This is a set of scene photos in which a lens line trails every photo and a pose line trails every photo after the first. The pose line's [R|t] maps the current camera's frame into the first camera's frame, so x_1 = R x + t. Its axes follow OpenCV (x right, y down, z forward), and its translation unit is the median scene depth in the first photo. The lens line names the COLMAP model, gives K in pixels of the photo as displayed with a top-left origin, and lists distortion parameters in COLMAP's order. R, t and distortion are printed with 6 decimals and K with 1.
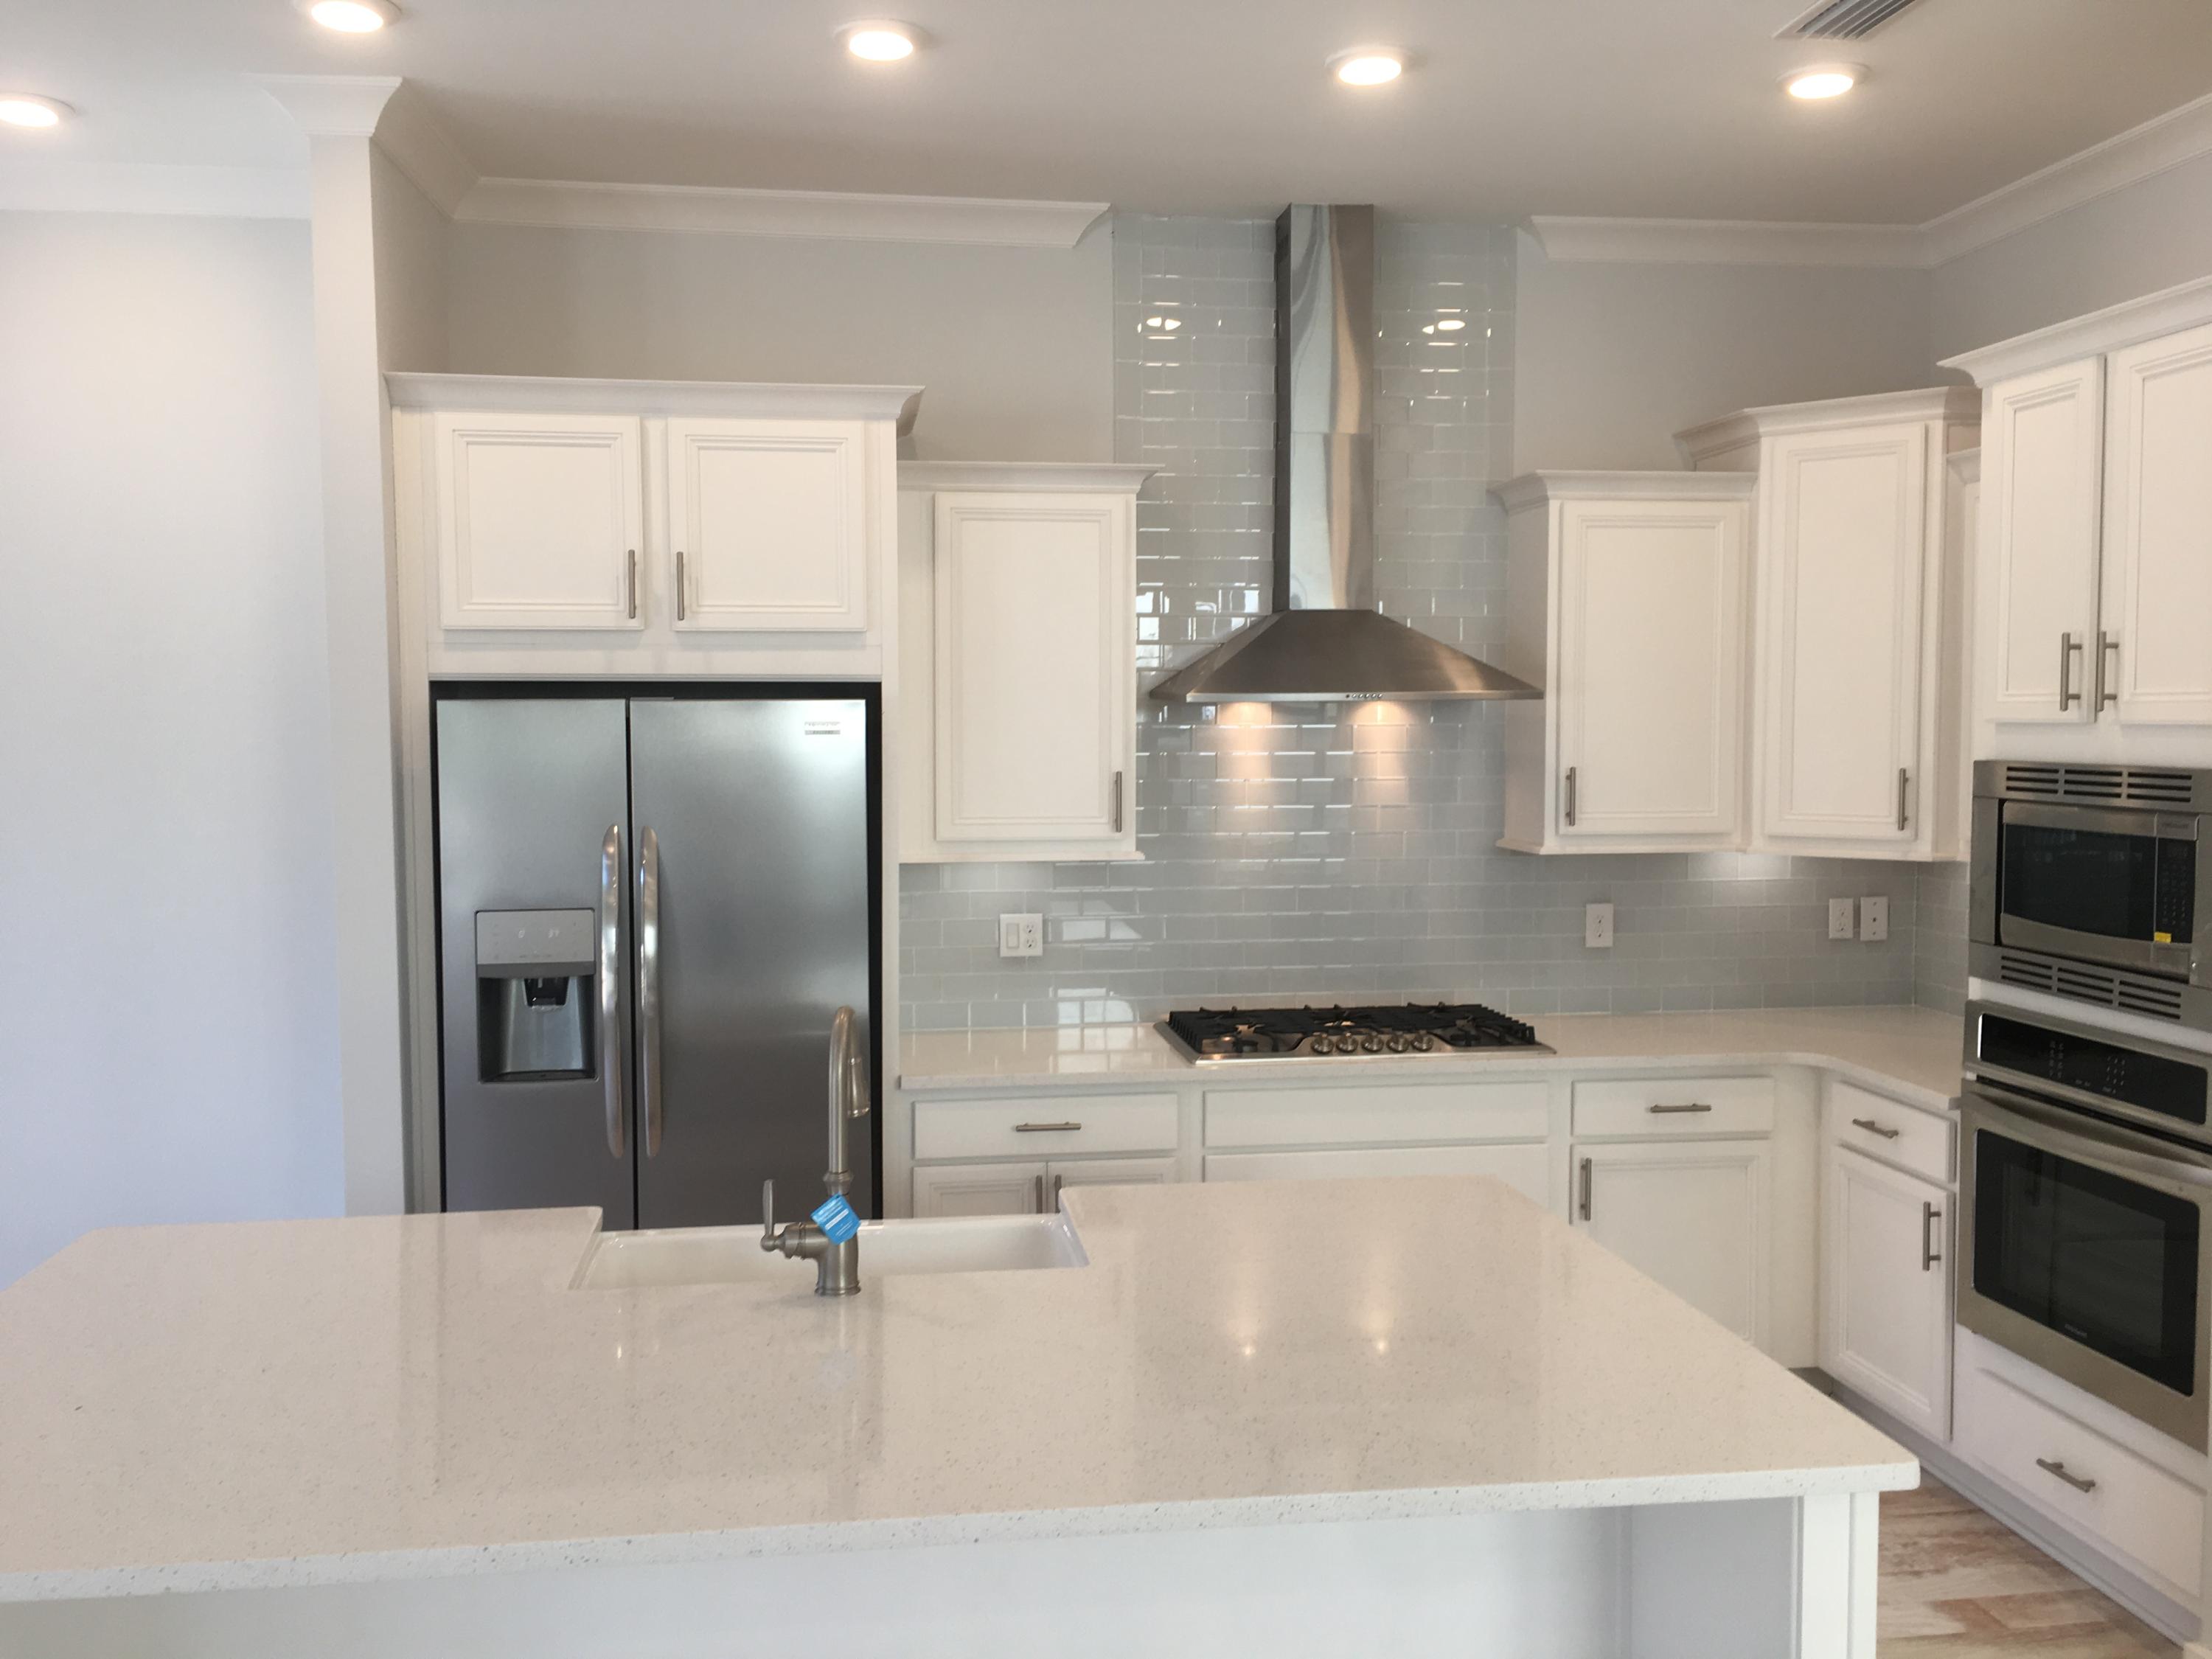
lens RADIAL K [[1883.8, 0, 1096.2], [0, 1883.8, 824.2], [0, 0, 1]] dist [0.057856, -0.063854]
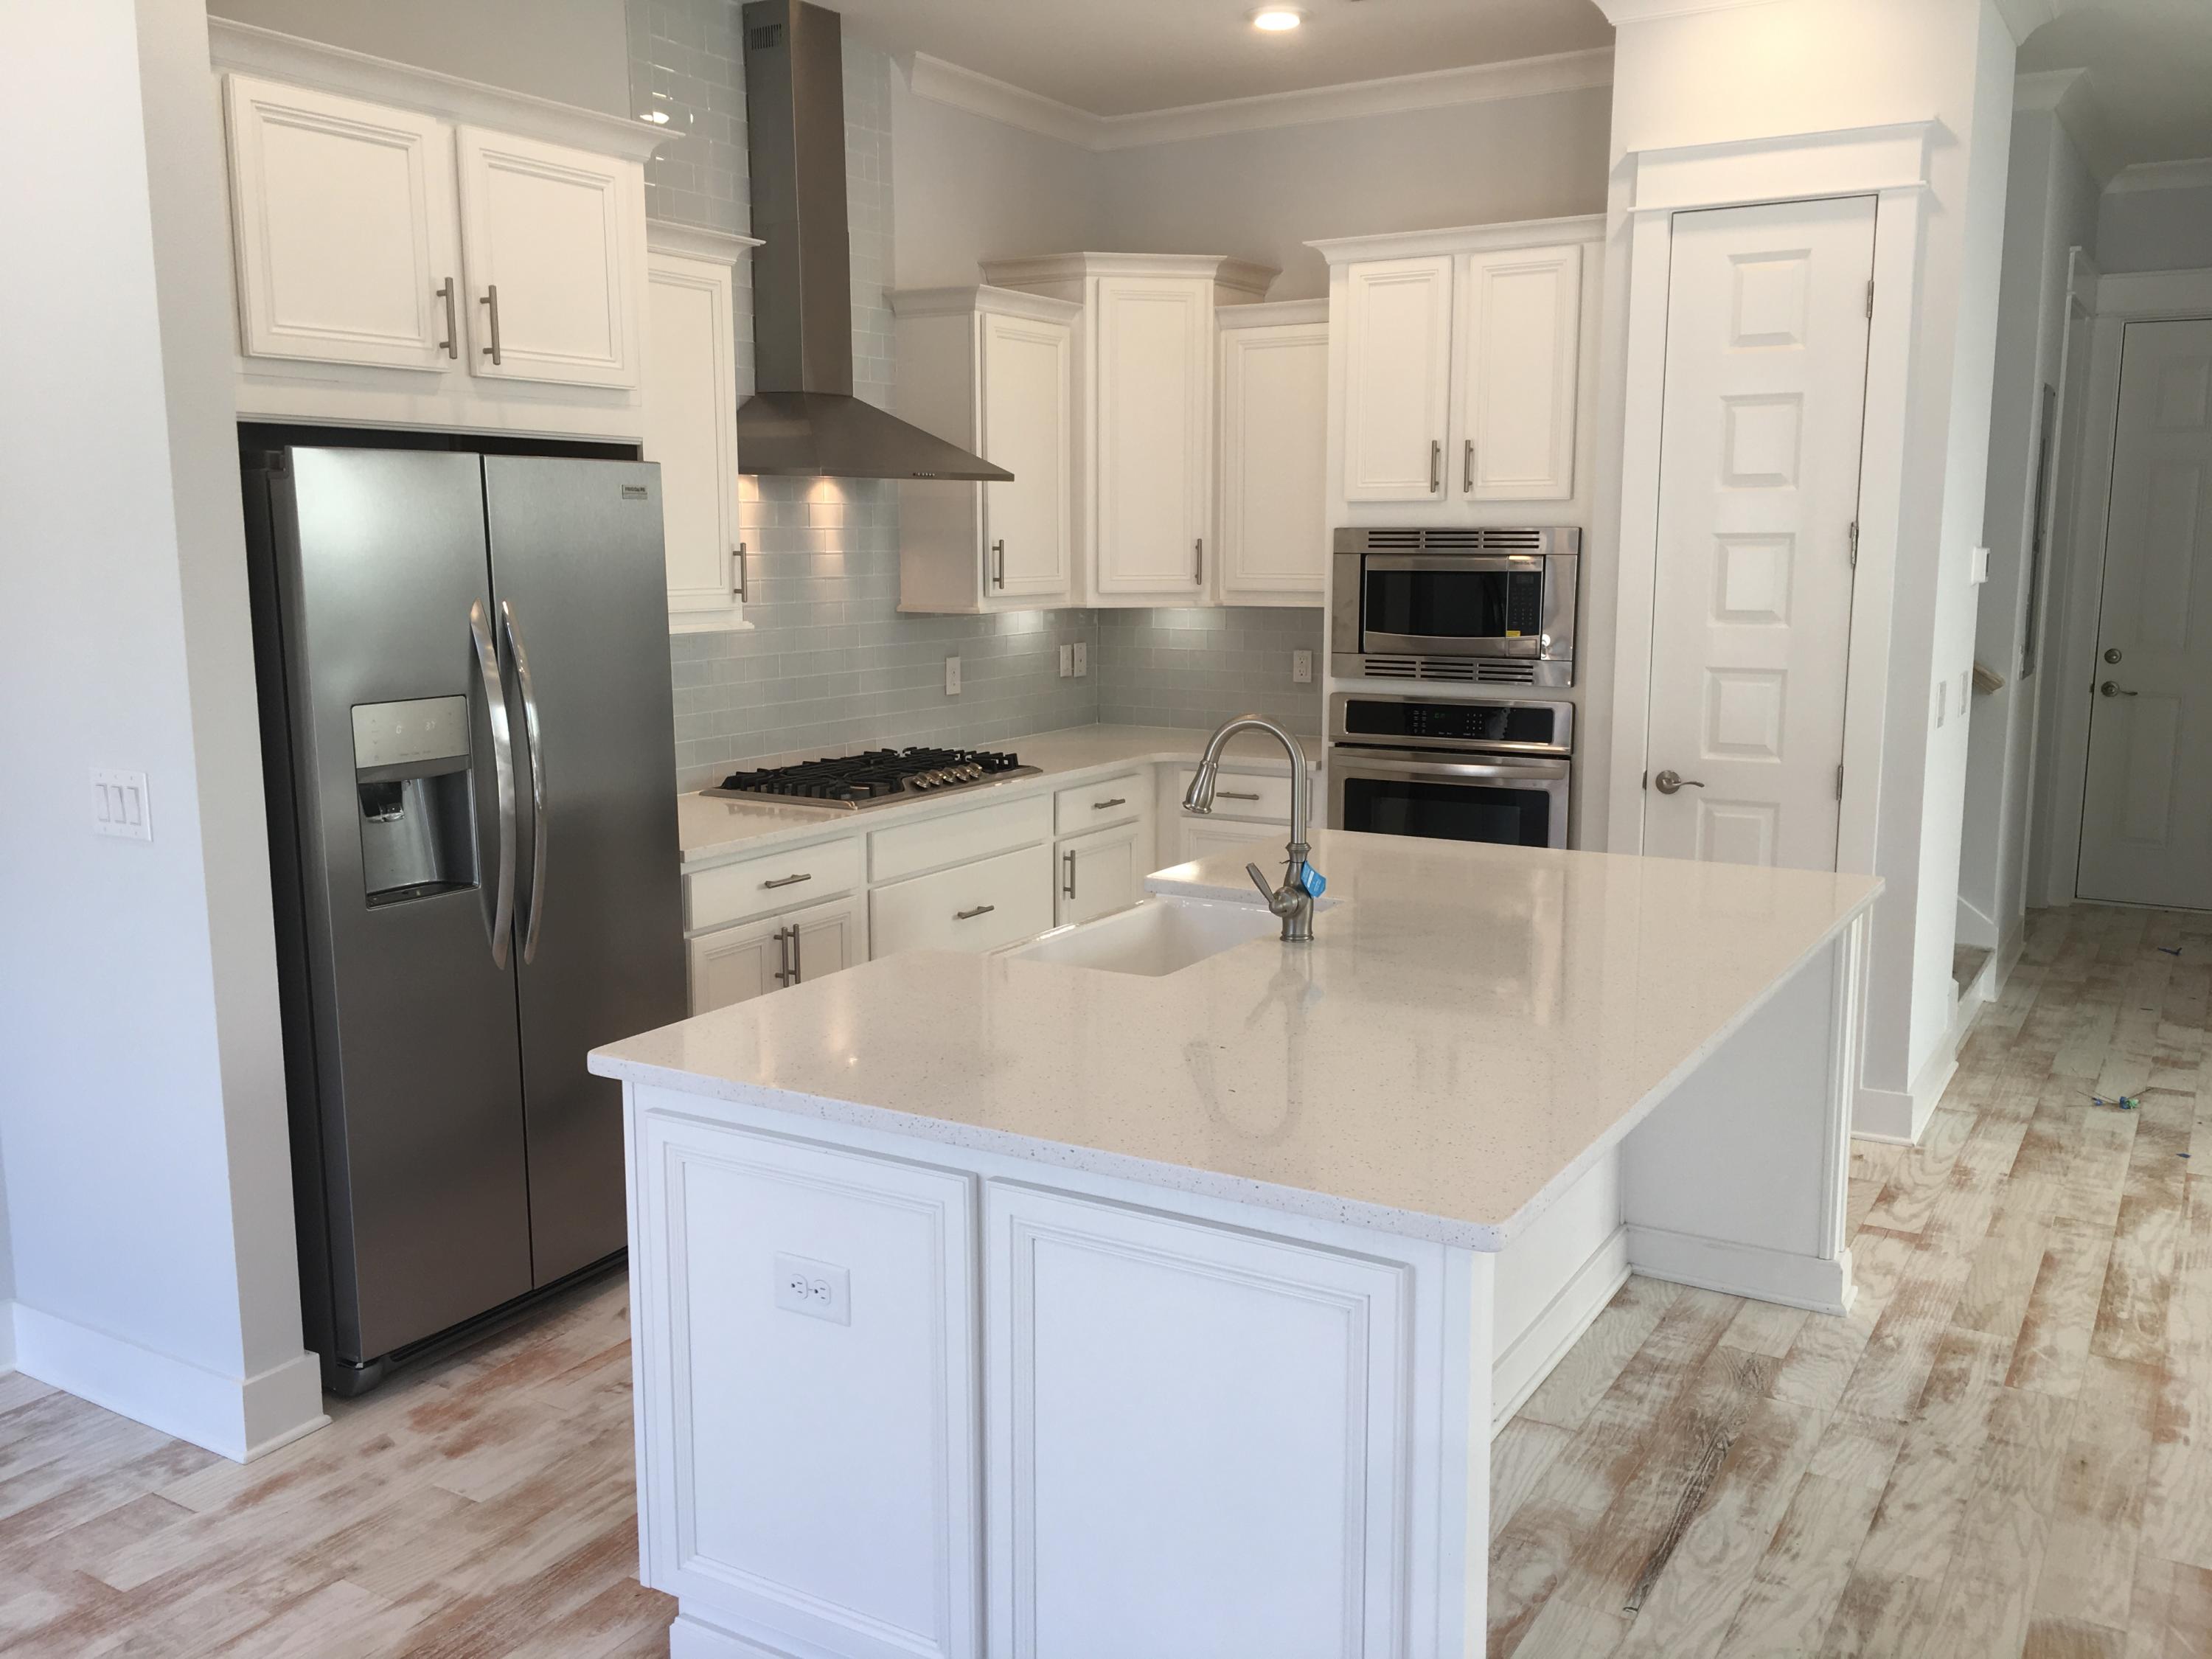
lens RADIAL K [[1883.8, 0, 1091.5], [0, 1883.8, 825.7], [0, 0, 1]] dist [0.057856, -0.063854]
pose [[0.627359, -0.118519, 0.769658, -0.753876], [0.043709, 0.992152, 0.117153, 0.014241], [-0.777503, -0.039857, 0.627615, 0.215480]]
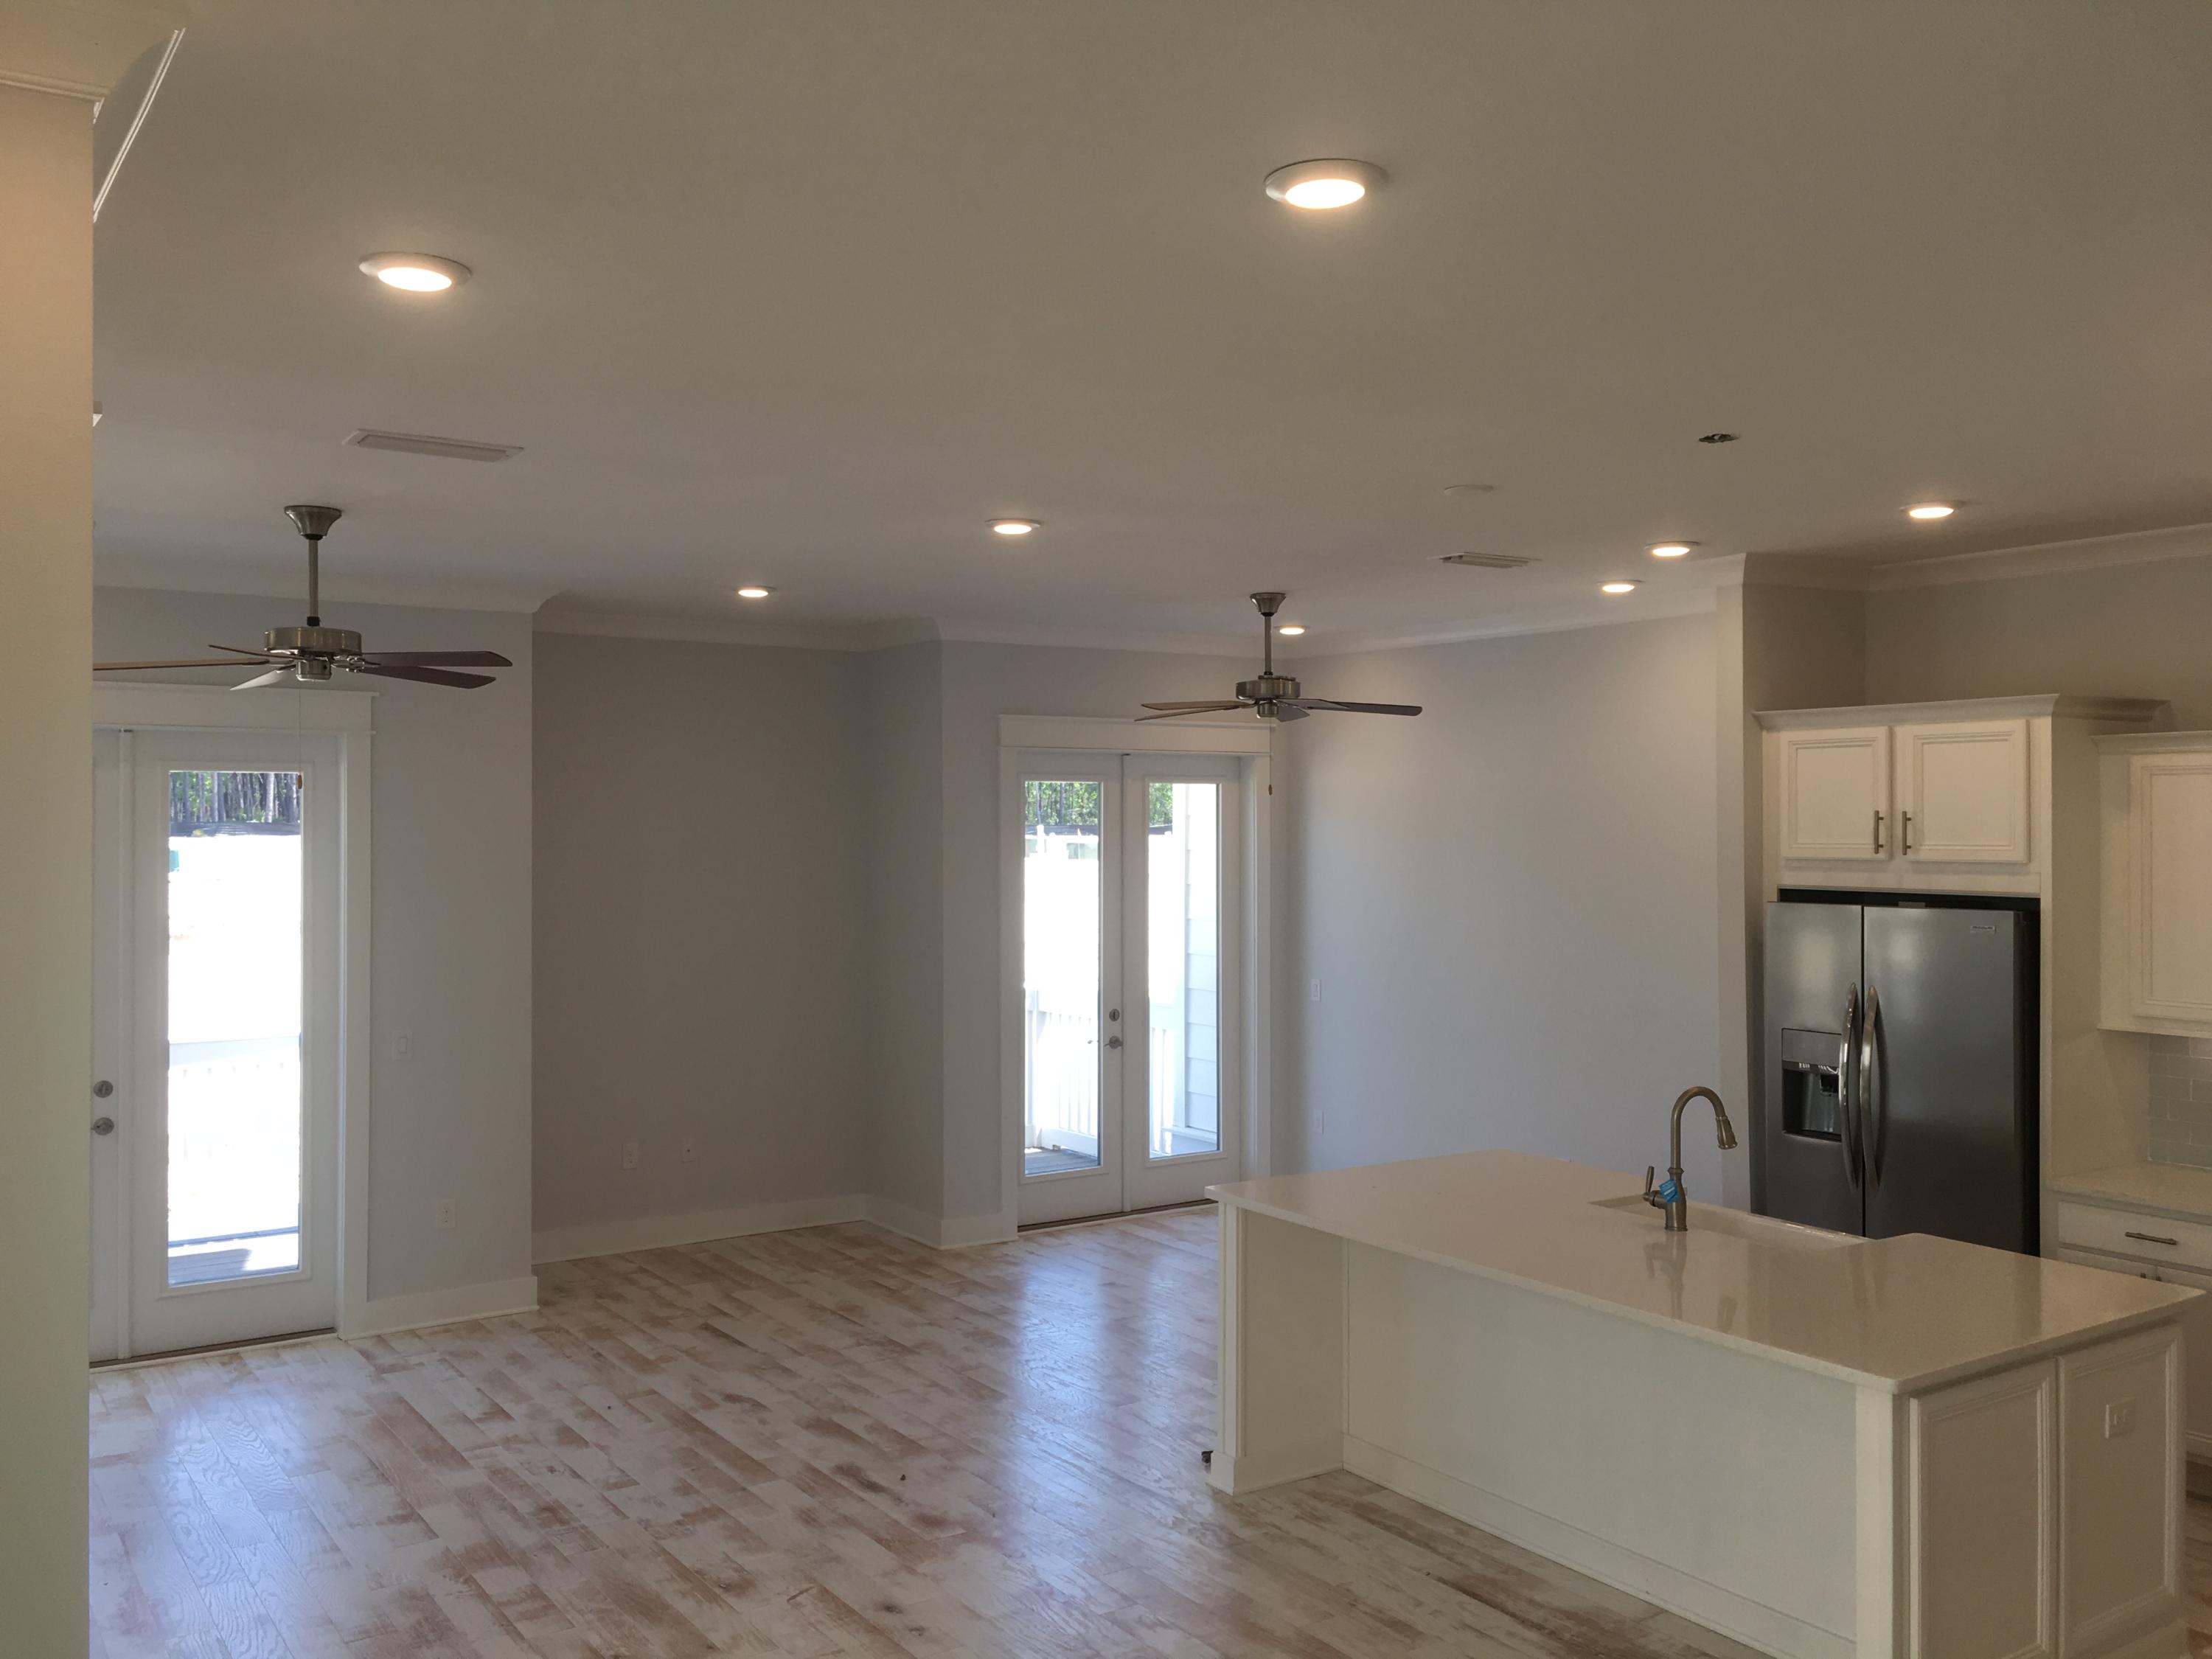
lens RADIAL K [[1883.8, 0, 1117.1], [0, 1883.8, 833.7], [0, 0, 1]] dist [0.057856, -0.063854]
pose [[0.446469, 0.008415, -0.894760, 0.885859], [-0.055042, 0.998320, -0.018076, -0.061166], [0.893105, 0.057320, 0.446182, -0.275692]]
